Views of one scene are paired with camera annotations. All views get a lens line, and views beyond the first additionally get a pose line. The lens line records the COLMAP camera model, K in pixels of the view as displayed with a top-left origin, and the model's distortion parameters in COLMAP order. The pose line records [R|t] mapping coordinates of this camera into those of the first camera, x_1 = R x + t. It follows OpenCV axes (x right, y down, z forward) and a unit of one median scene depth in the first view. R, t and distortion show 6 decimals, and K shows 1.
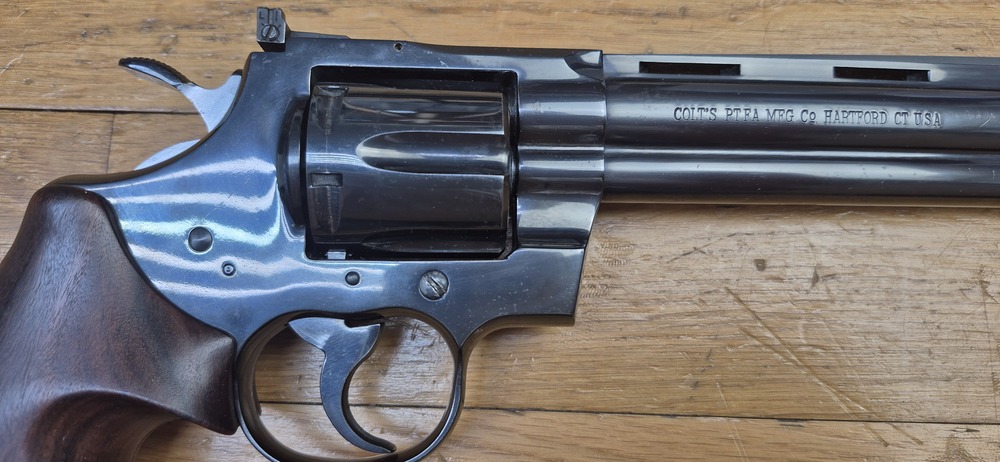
lens RADIAL K [[750.0, 0, 505.0], [0, 750.0, 227.1], [0, 0, 1]] dist [0.075216, -0.187785]
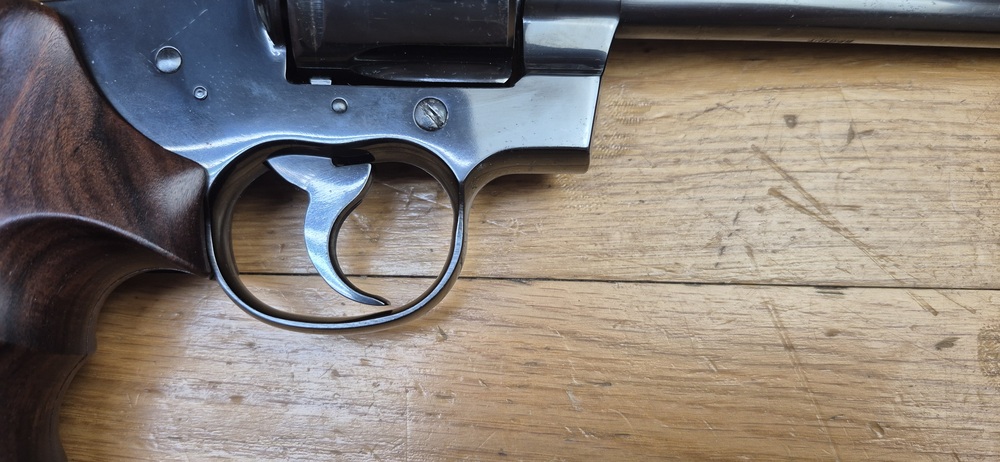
lens RADIAL K [[757.2, 0, 495.5], [0, 757.2, 234.1], [0, 0, 1]] dist [0.041202, -0.124046]
pose [[0.999947, -0.010186, -0.001383, -0.015531], [0.010157, 0.999763, -0.019280, 0.201090], [0.001579, 0.019265, 0.999813, 0.092086]]
